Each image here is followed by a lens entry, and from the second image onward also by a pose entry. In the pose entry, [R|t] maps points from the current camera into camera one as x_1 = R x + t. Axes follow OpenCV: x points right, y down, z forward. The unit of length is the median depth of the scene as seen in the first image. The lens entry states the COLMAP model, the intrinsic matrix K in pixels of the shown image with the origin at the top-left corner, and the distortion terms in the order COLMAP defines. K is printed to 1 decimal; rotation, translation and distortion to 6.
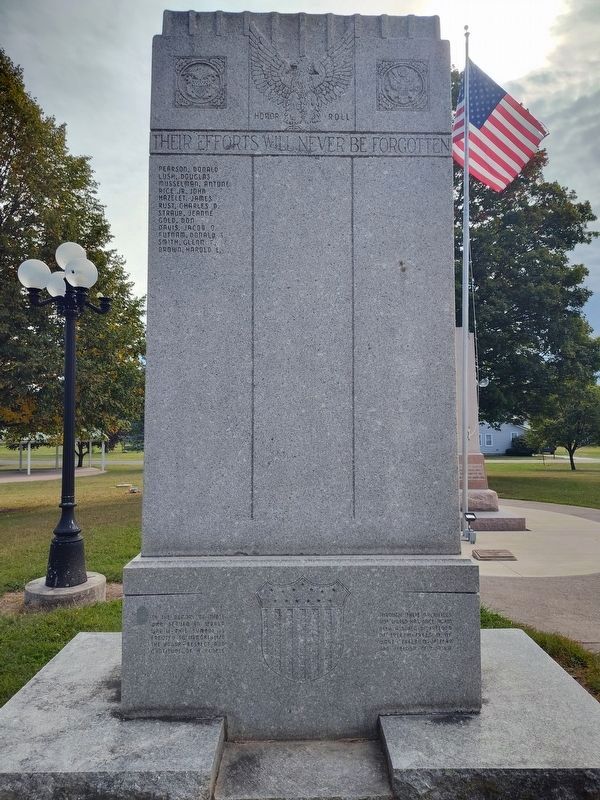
lens RADIAL K [[543.4, 0, 300.3], [0, 543.4, 400.4], [0, 0, 1]] dist [0.019277, -0.016951]
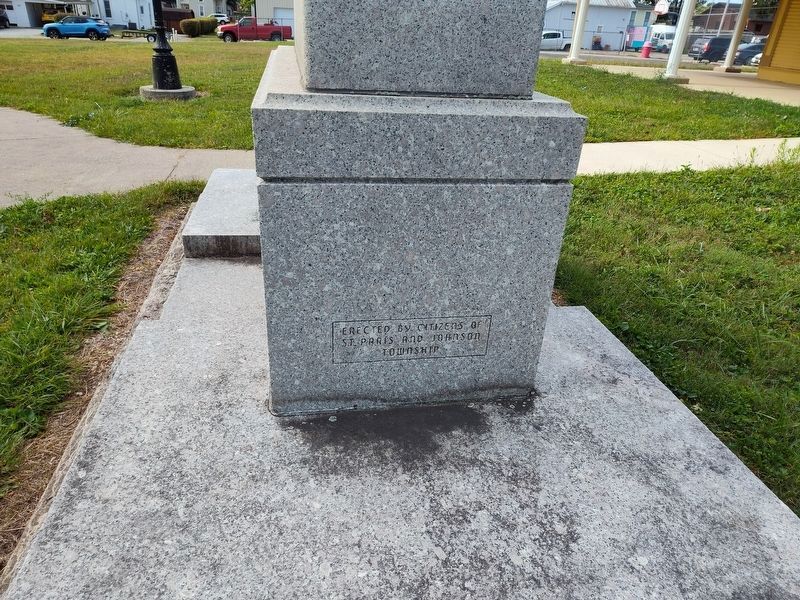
lens RADIAL K [[543.4, 0, 401.7], [0, 543.4, 299.6], [0, 0, 1]] dist [0.019277, -0.016951]
pose [[-0.159413, -0.458918, 0.874061, -0.727697], [-0.089730, 0.888454, 0.450109, 0.254074], [-0.983126, -0.006676, -0.182809, 1.206393]]
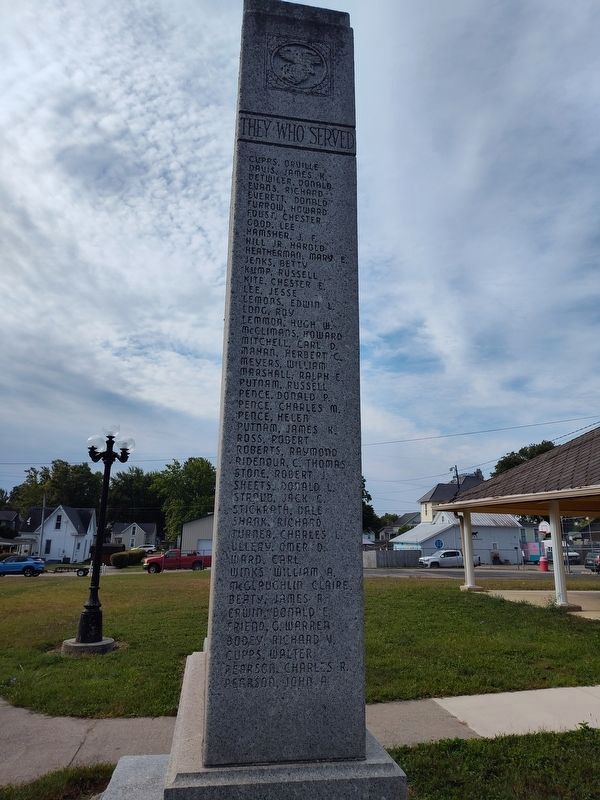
lens RADIAL K [[543.4, 0, 302.0], [0, 543.4, 397.6], [0, 0, 1]] dist [0.019277, -0.016951]
pose [[-0.138936, 0.248511, 0.958613, -0.933452], [-0.046548, 0.965293, -0.256989, 0.095468], [-0.989207, -0.080326, -0.122546, 1.203060]]
